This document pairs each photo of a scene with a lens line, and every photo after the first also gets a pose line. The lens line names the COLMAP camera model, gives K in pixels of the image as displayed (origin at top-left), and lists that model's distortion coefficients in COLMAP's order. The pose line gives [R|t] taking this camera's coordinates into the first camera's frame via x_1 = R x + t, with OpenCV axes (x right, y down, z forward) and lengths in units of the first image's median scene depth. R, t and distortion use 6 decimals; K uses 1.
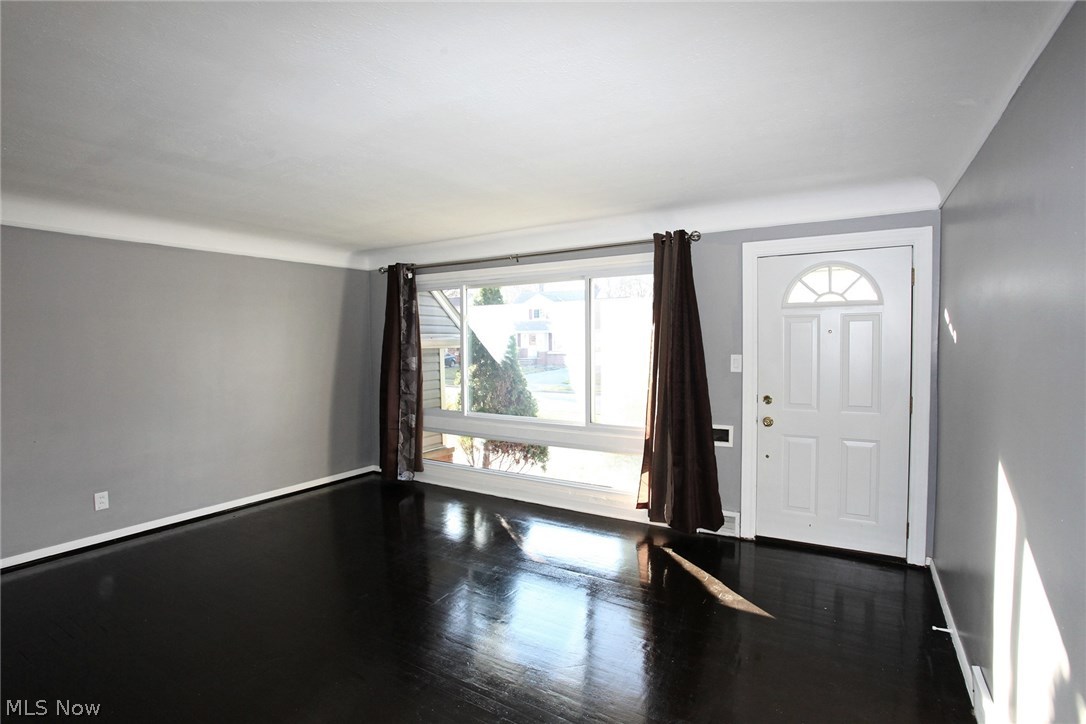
lens RADIAL K [[529.9, 0, 542.1], [0, 529.9, 362.9], [0, 0, 1]] dist [-0.079812, 0.037593]
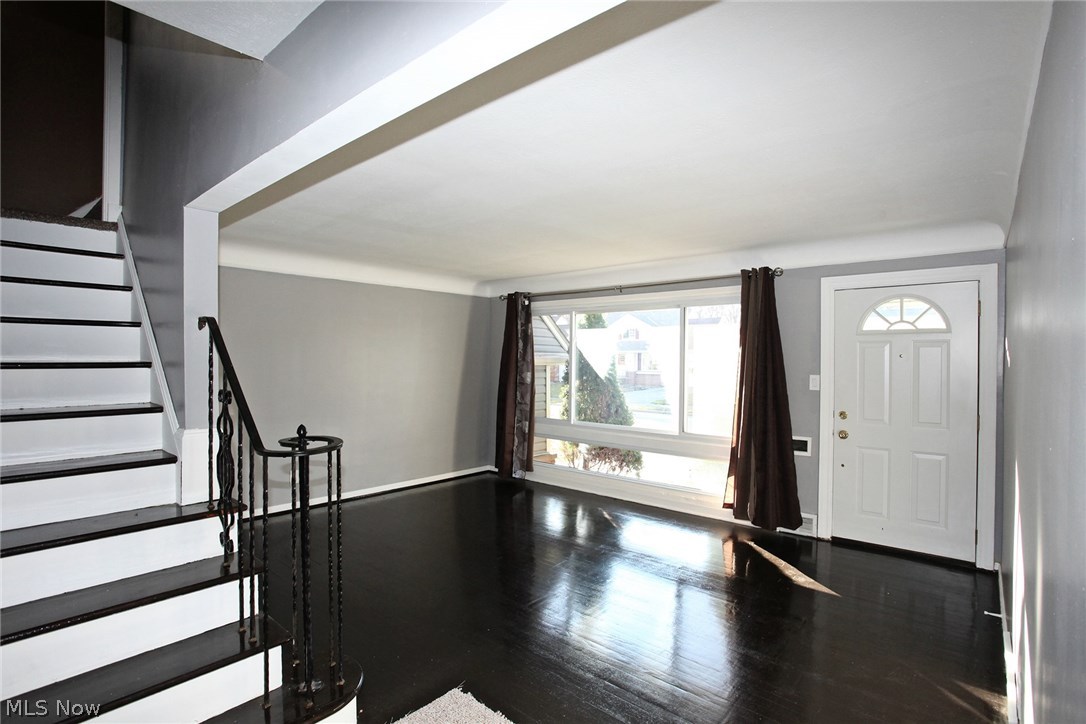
lens RADIAL K [[529.9, 0, 542.1], [0, 529.9, 362.9], [0, 0, 1]] dist [-0.079812, 0.037593]
pose [[0.986354, 0.017765, -0.163679, -0.028071], [-0.023712, 0.999125, -0.034456, 0.010165], [0.162924, 0.037867, 0.985912, -0.196356]]
